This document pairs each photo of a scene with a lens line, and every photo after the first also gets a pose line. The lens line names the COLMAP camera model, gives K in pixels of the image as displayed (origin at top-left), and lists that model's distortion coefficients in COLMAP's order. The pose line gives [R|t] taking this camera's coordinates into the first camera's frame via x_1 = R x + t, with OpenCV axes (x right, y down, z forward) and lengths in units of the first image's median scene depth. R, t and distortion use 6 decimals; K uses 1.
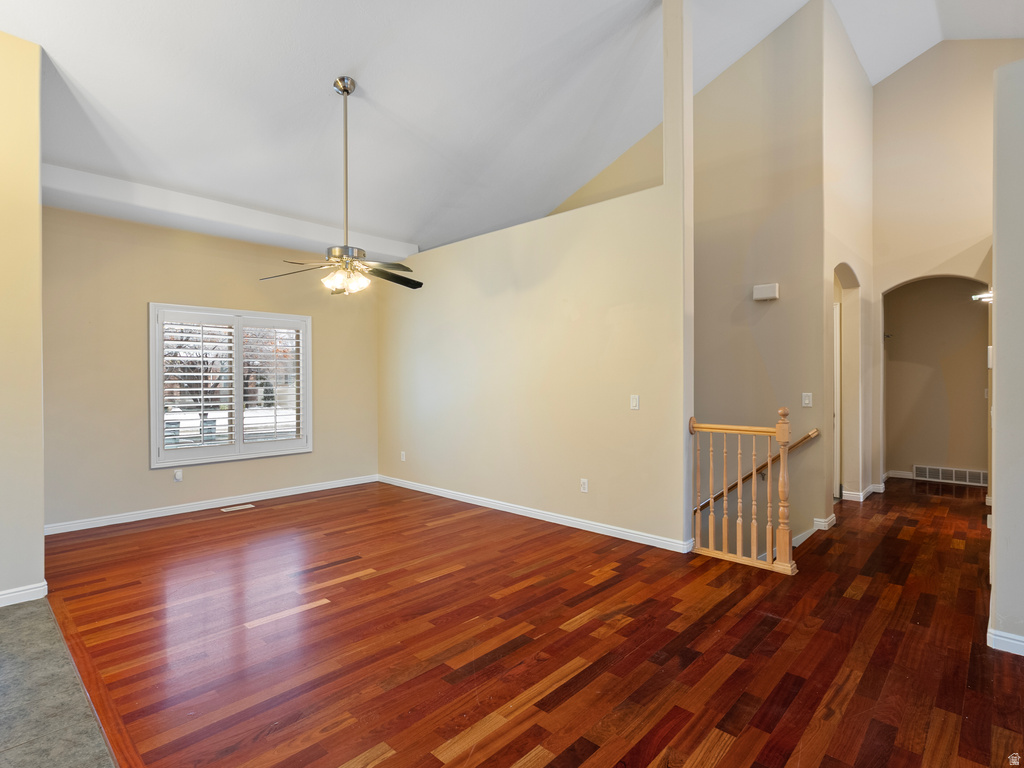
lens RADIAL K [[526.0, 0, 507.9], [0, 526.0, 383.3], [0, 0, 1]] dist [-0.003490, 0.003365]
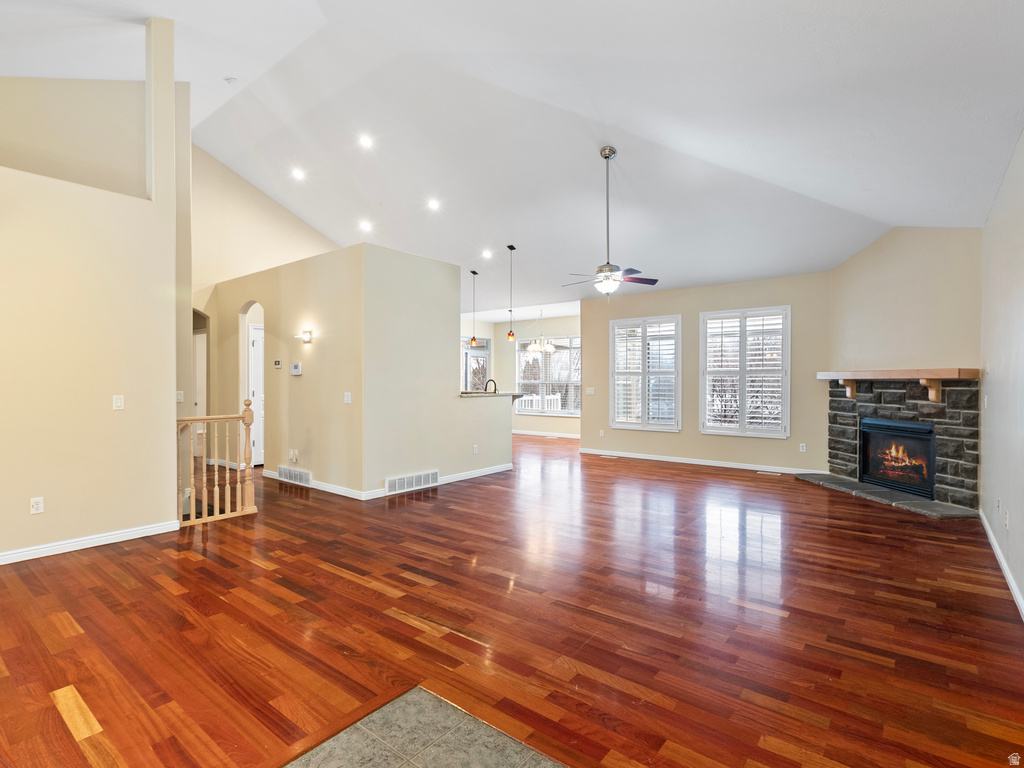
lens RADIAL K [[526.0, 0, 509.8], [0, 526.0, 381.3], [0, 0, 1]] dist [-0.003490, 0.003365]
pose [[-0.078548, 0.002207, 0.996908, -1.178222], [0.010238, 0.999947, -0.001407, 0.006498], [-0.996858, 0.010096, -0.078566, 0.482019]]
